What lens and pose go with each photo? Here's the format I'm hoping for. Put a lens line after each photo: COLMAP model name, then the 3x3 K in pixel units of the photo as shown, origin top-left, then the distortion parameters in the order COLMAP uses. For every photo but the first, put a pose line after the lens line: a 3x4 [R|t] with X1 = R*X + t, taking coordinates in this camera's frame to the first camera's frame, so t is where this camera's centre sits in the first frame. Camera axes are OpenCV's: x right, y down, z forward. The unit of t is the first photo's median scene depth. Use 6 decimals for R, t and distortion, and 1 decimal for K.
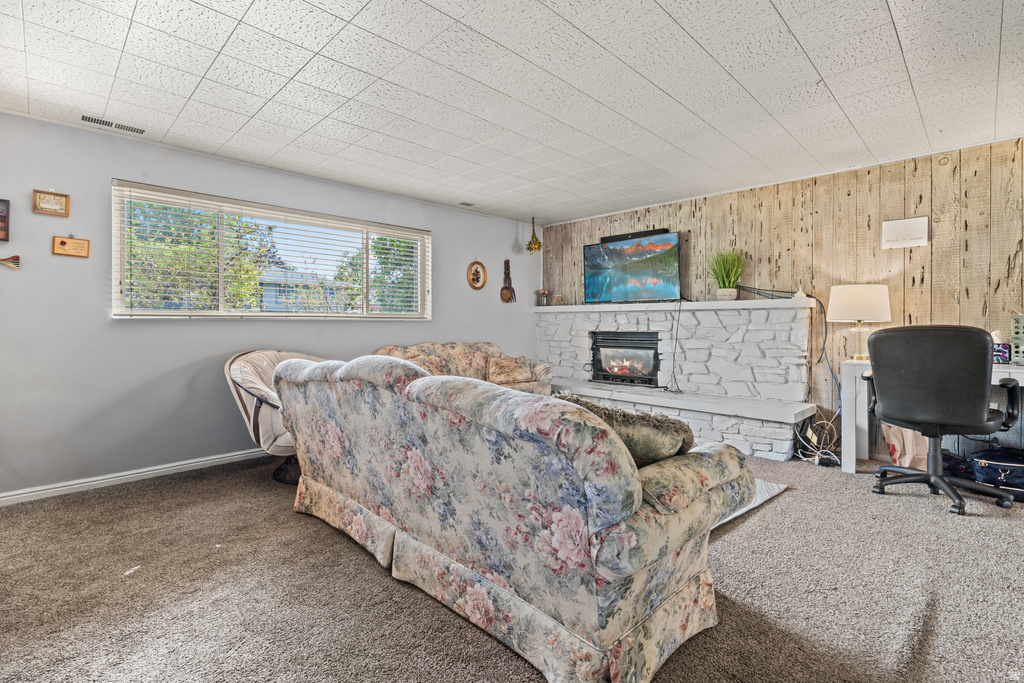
lens RADIAL K [[472.4, 0, 512.4], [0, 472.4, 320.7], [0, 0, 1]] dist [0.000905, 0.000269]
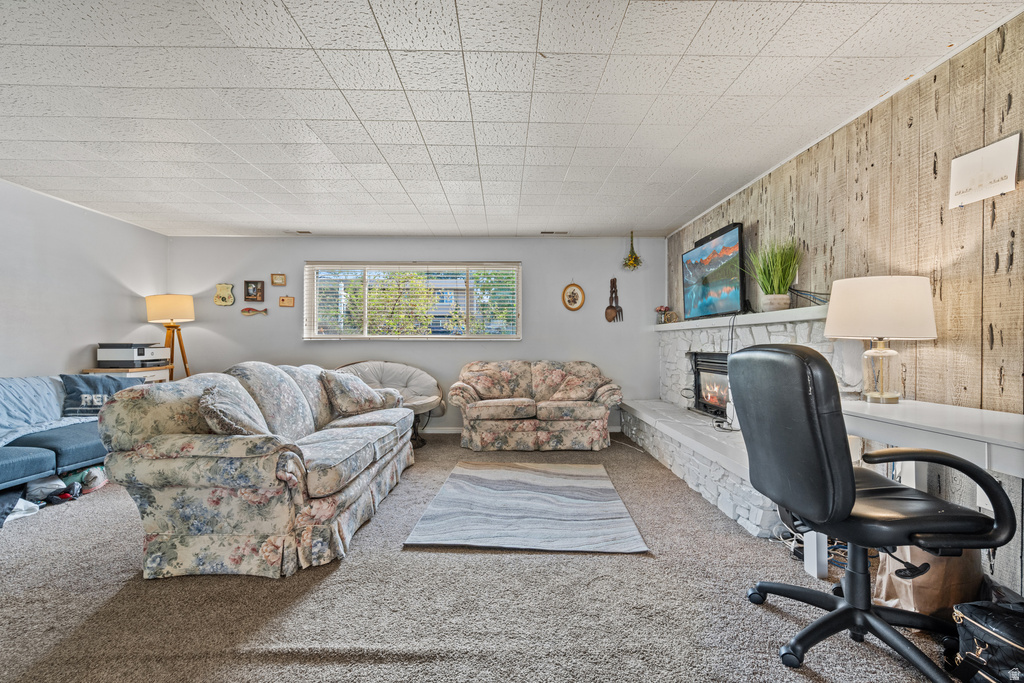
lens RADIAL K [[461.5, 0, 512.0], [0, 461.5, 341.5], [0, 0, 1]] dist [0.000465, -0.000271]
pose [[0.721691, -0.002865, -0.692210, 0.652982], [0.003511, 0.999994, -0.000478, 0.003142], [0.692207, -0.002086, 0.721696, 0.203921]]
